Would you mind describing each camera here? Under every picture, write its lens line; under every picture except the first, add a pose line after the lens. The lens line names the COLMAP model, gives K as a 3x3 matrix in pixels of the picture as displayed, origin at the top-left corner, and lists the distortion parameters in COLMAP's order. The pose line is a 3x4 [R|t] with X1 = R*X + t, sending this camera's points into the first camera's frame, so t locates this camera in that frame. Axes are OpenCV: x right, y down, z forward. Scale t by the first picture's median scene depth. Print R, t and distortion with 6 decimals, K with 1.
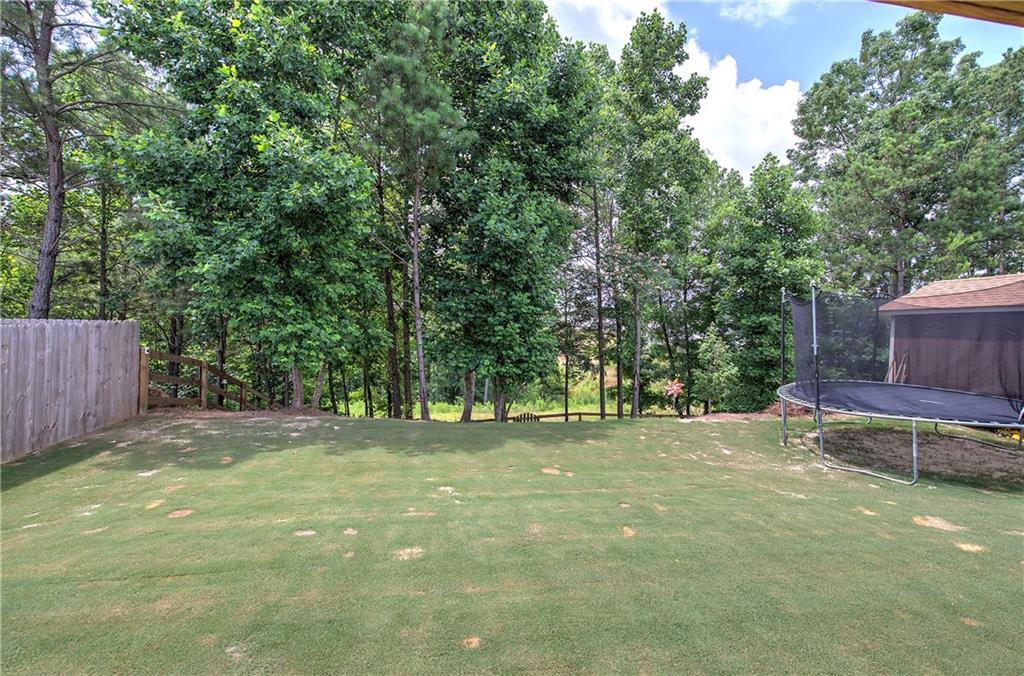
lens RADIAL K [[473.2, 0, 509.4], [0, 473.2, 333.1], [0, 0, 1]] dist [0.000855, -0.000436]
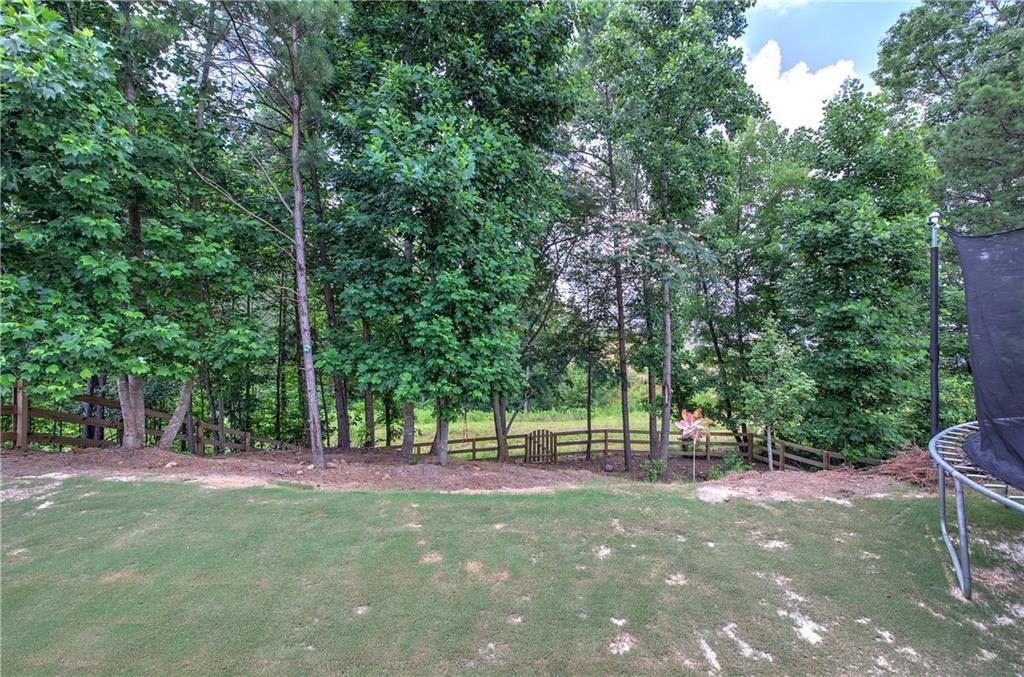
lens RADIAL K [[433.7, 0, 515.5], [0, 433.7, 334.3], [0, 0, 1]] dist [-0.000694, -0.000028]
pose [[0.990655, -0.019338, -0.135011, 0.147167], [0.017968, 0.999774, -0.011353, 0.009162], [0.135200, 0.008821, 0.990779, 0.329470]]
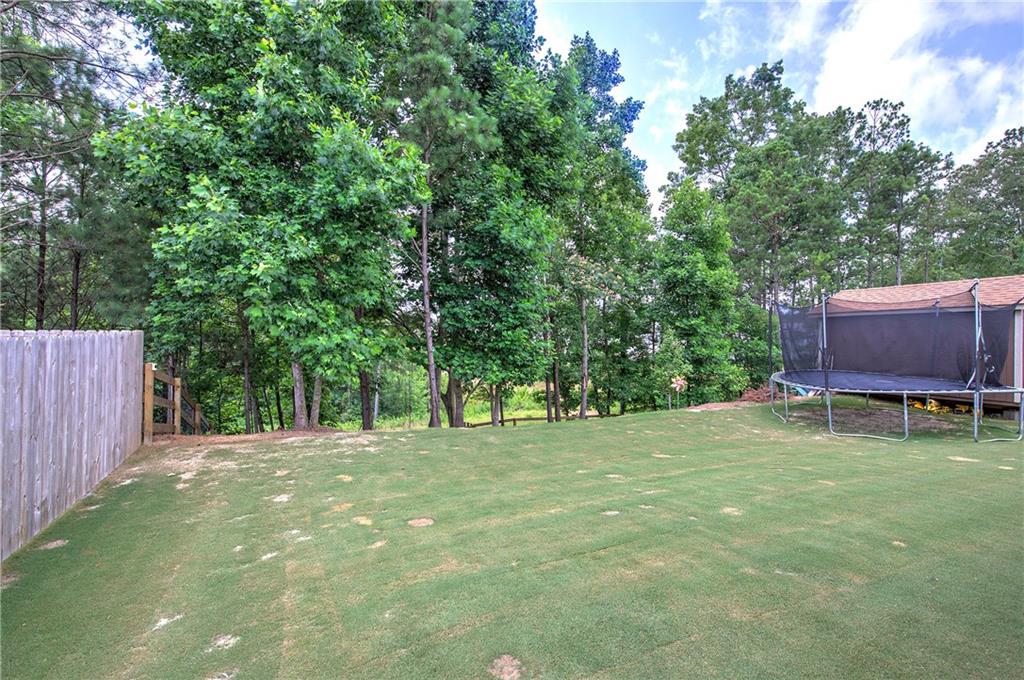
lens RADIAL K [[501.5, 0, 512.0], [0, 501.5, 340.0], [0, 0, 1]] dist [-0.000053, 0.000168]
pose [[0.953097, -0.021494, 0.301901, -0.260738], [0.022745, 0.999741, -0.000627, 0.003888], [-0.301810, 0.007464, 0.953339, -0.012433]]
